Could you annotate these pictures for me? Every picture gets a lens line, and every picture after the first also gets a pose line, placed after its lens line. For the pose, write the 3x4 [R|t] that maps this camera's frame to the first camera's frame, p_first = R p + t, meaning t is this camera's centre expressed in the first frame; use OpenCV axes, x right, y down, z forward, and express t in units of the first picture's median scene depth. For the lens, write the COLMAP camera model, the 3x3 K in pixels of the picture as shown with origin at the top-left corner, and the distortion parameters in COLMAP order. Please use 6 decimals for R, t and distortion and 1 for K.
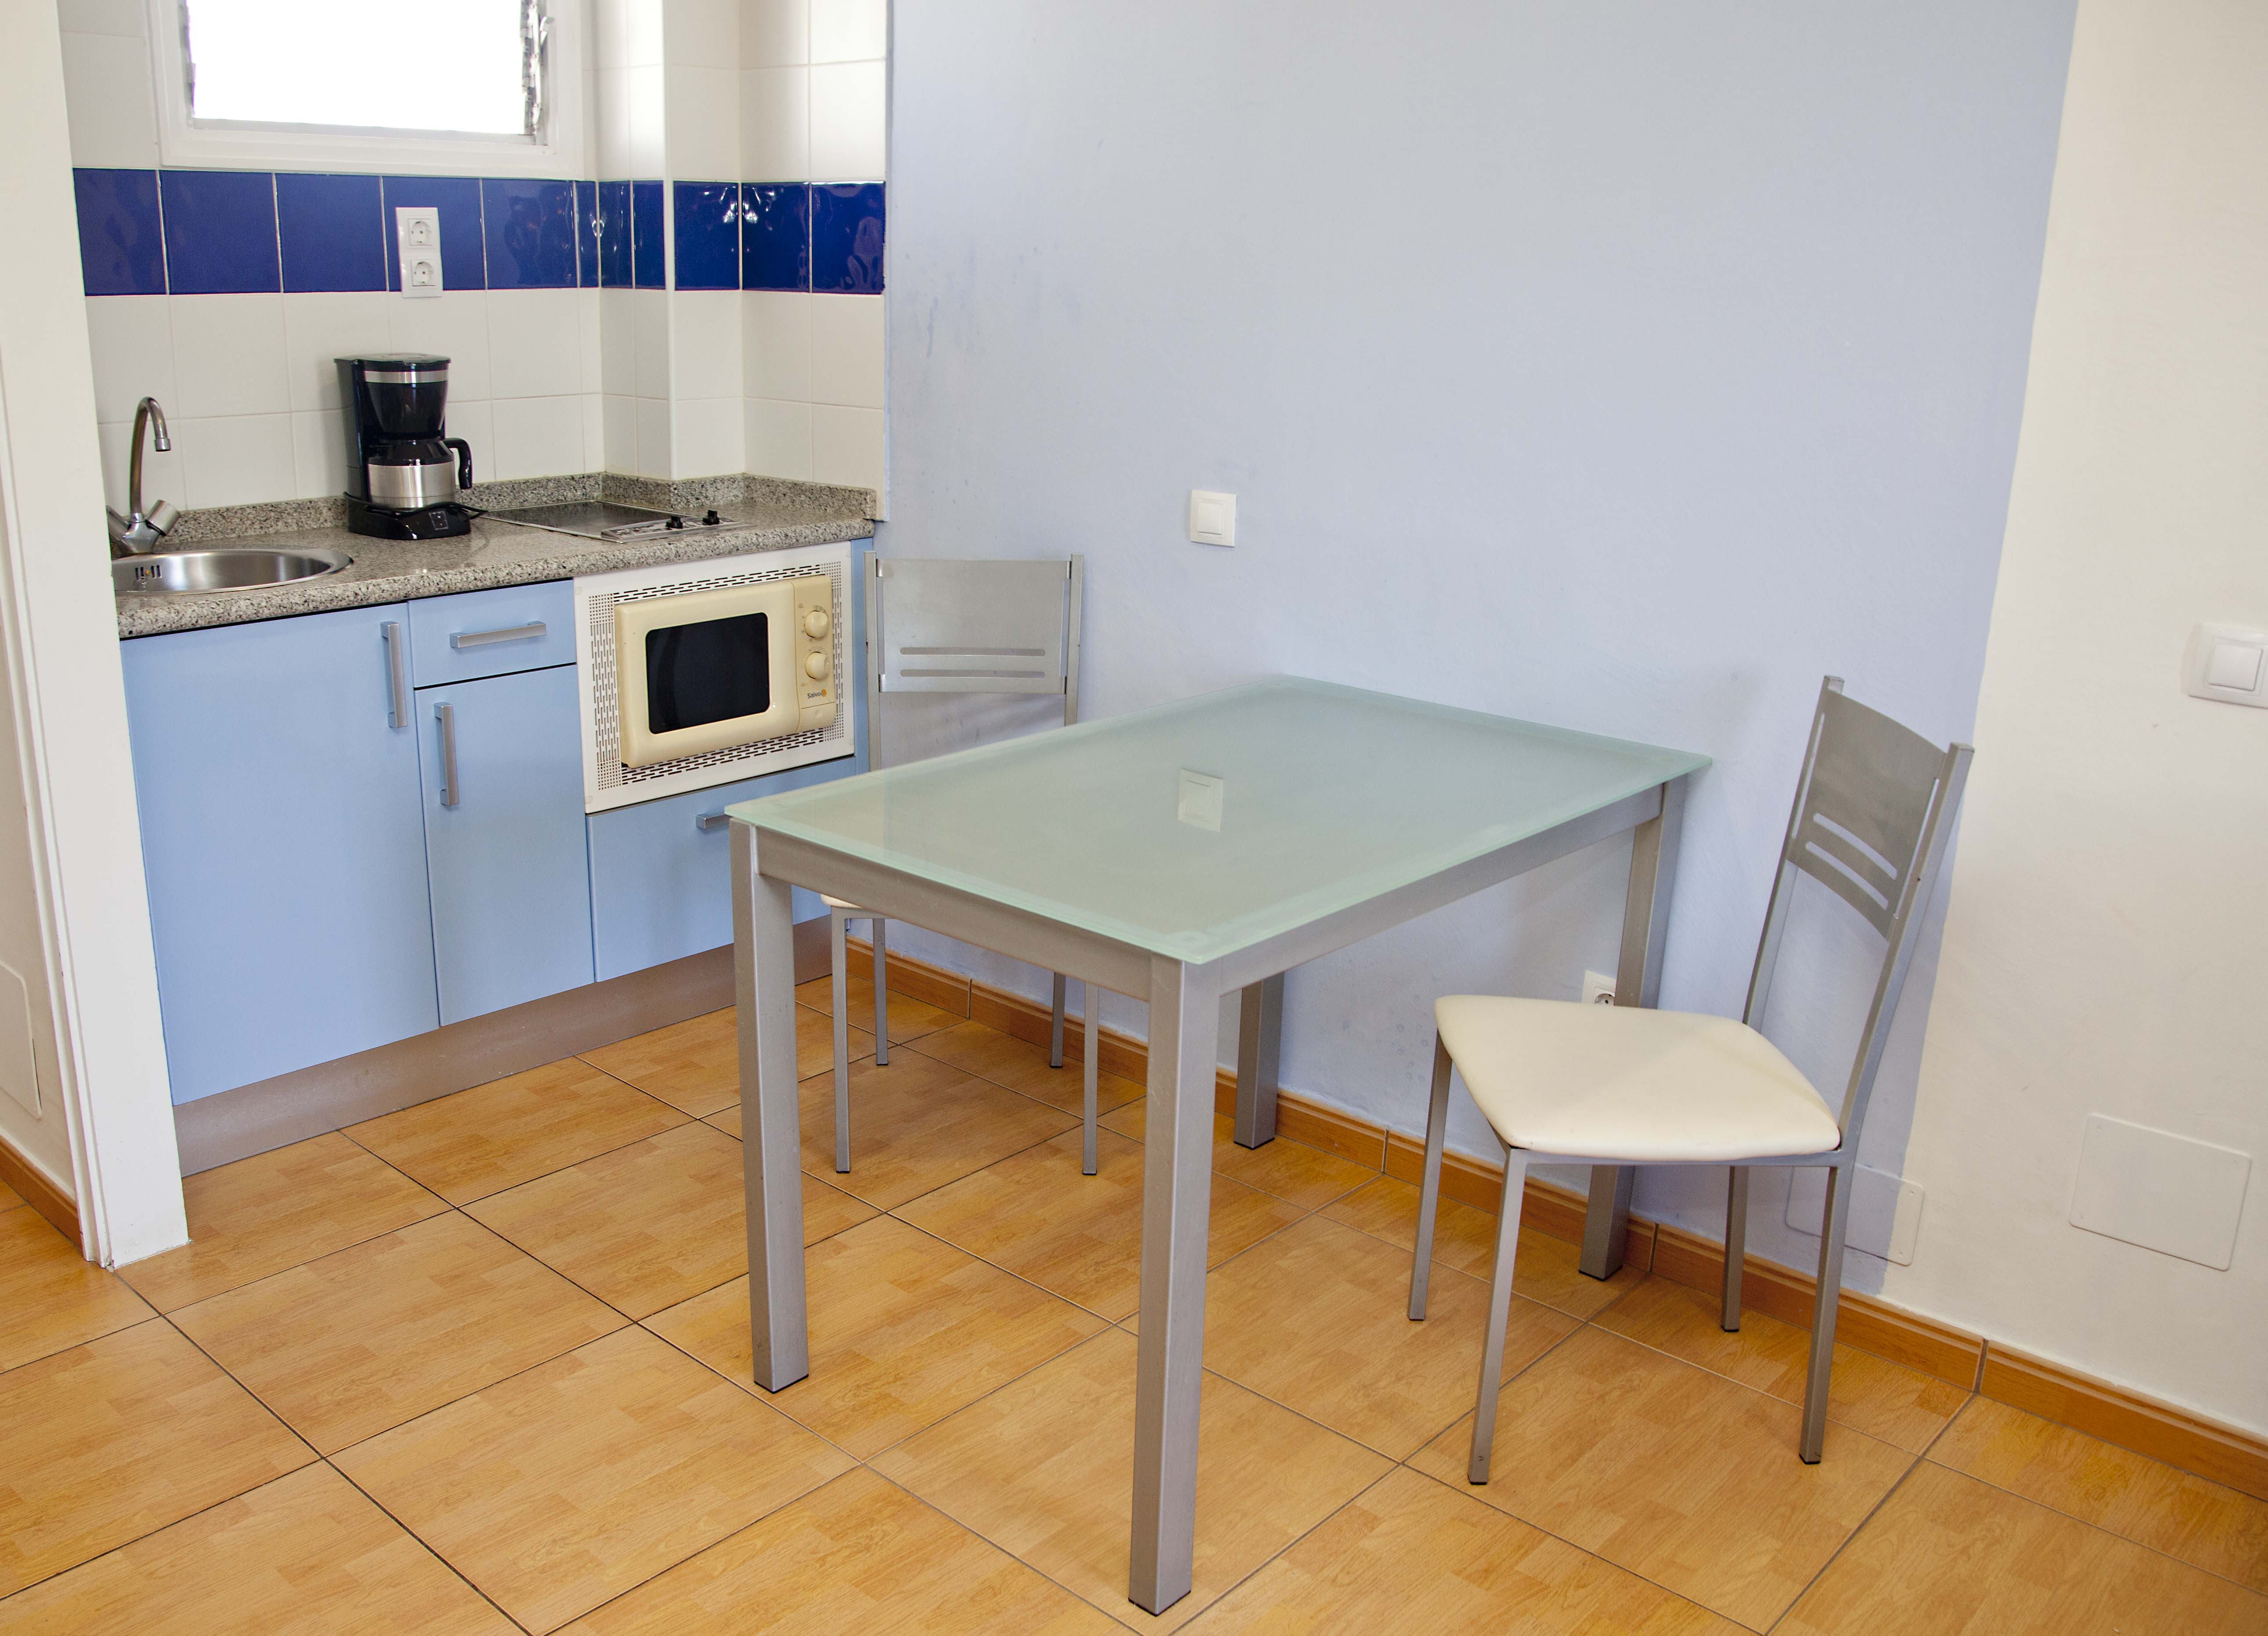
lens RADIAL K [[2126.1, 0, 1130.7], [0, 2126.1, 849.7], [0, 0, 1]] dist [-0.113410, 0.057580]
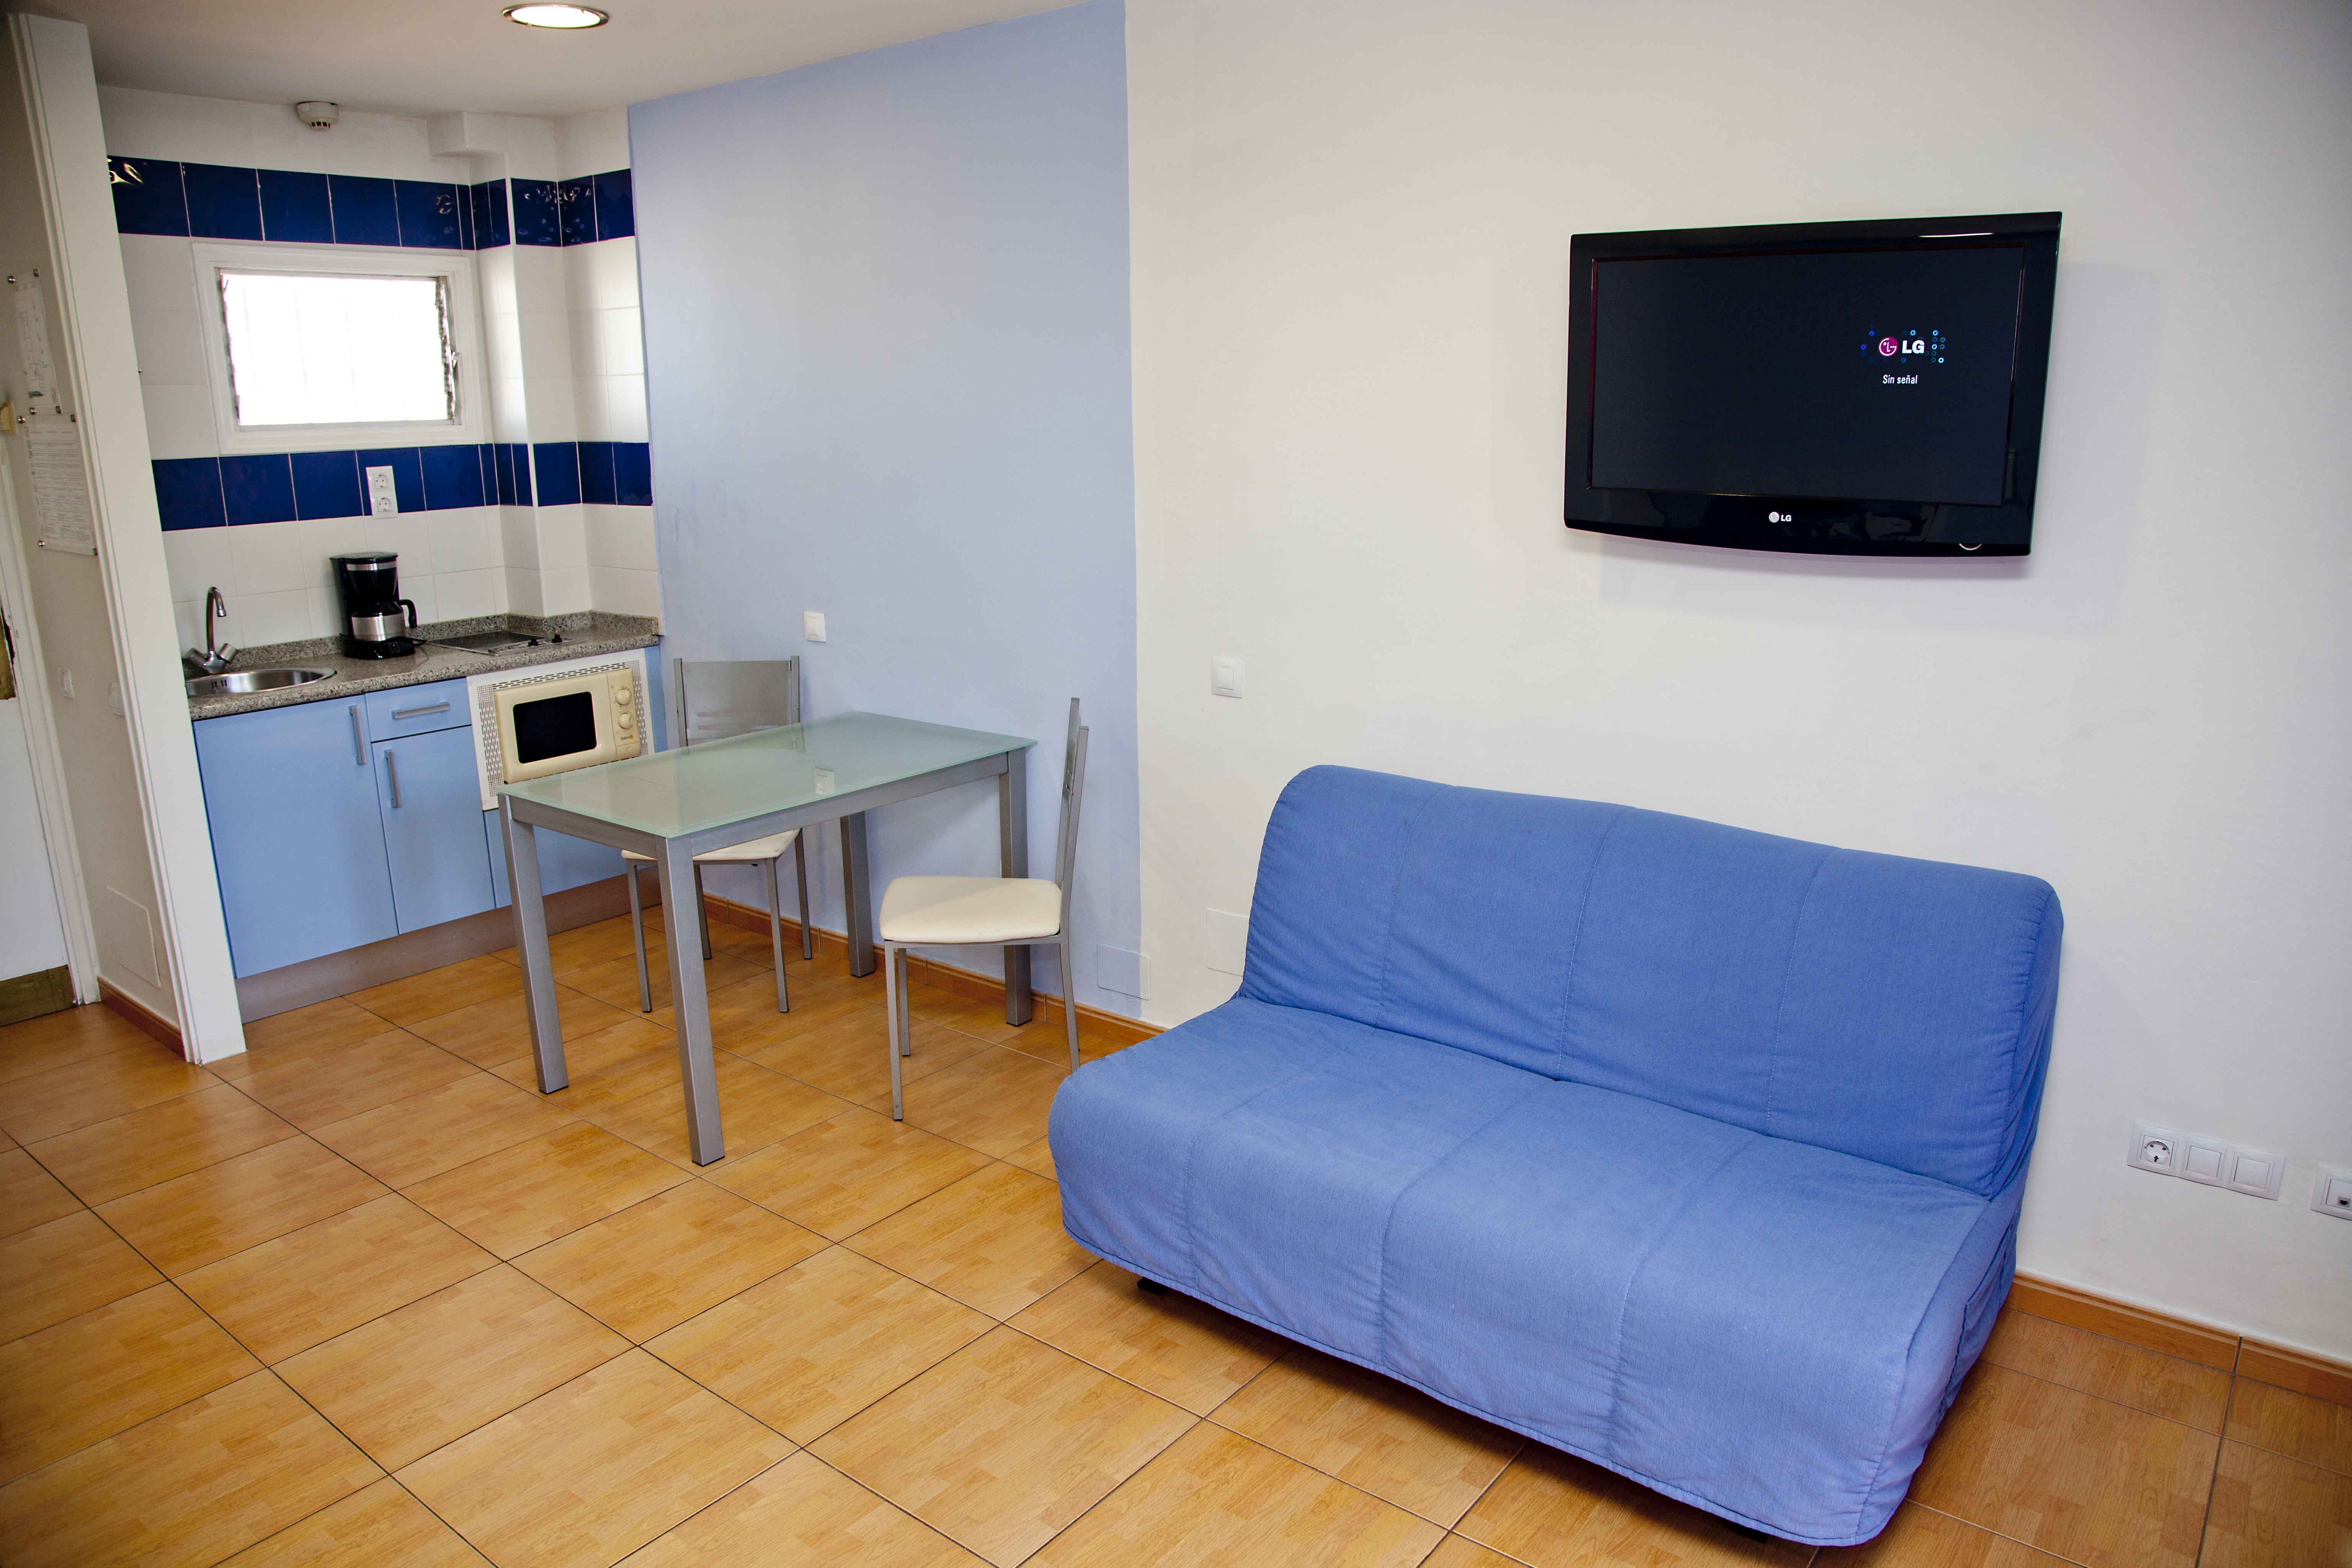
lens RADIAL K [[1559.3, 0, 1176.0], [0, 1559.3, 784.0], [0, 0, 1]] dist [-0.134759, 0.071243]
pose [[0.994581, -0.051489, 0.090320, 0.196485], [0.055463, 0.997575, -0.042051, 0.044775], [-0.087936, 0.046832, 0.995025, -0.298929]]
